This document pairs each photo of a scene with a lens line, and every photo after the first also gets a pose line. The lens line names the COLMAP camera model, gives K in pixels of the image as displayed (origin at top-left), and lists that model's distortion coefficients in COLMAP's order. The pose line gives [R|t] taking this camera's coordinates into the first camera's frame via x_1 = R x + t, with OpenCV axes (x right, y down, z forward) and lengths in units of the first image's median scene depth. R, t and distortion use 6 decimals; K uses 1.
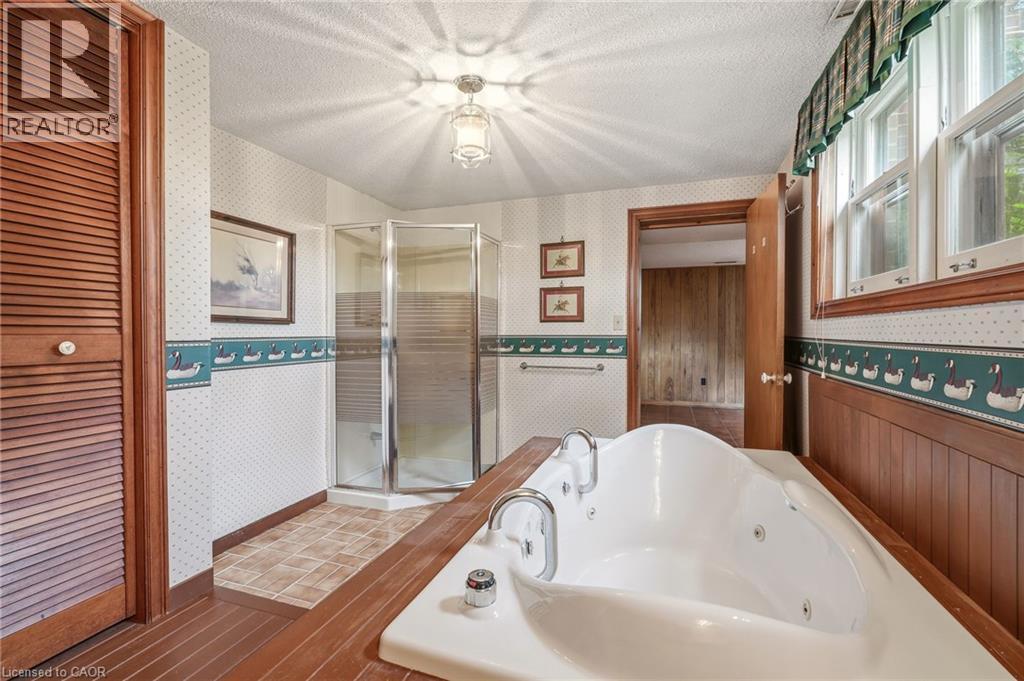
lens RADIAL K [[425.3, 0, 512.0], [0, 425.3, 340.5], [0, 0, 1]] dist [0.057781, 0.000170]
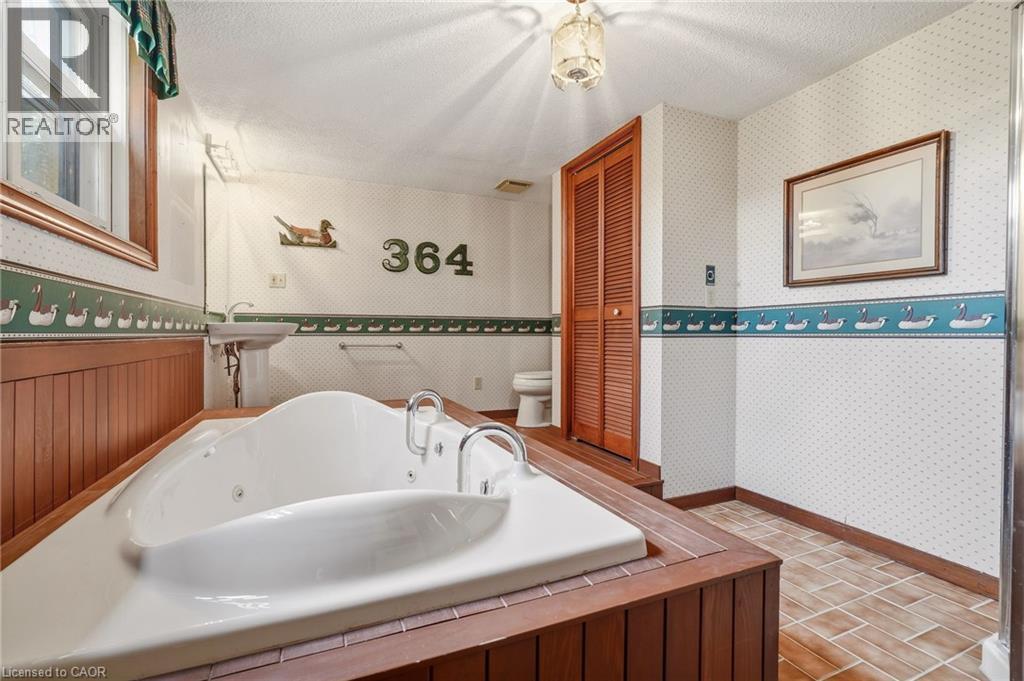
lens RADIAL K [[462.0, 0, 512.0], [0, 462.0, 340.5], [0, 0, 1]] dist [0.001070, 0.001172]
pose [[-0.722682, -0.003727, -0.691170, 0.460404], [-0.016919, 0.999781, 0.012300, 0.069007], [0.690973, 0.020583, -0.722587, 1.164653]]
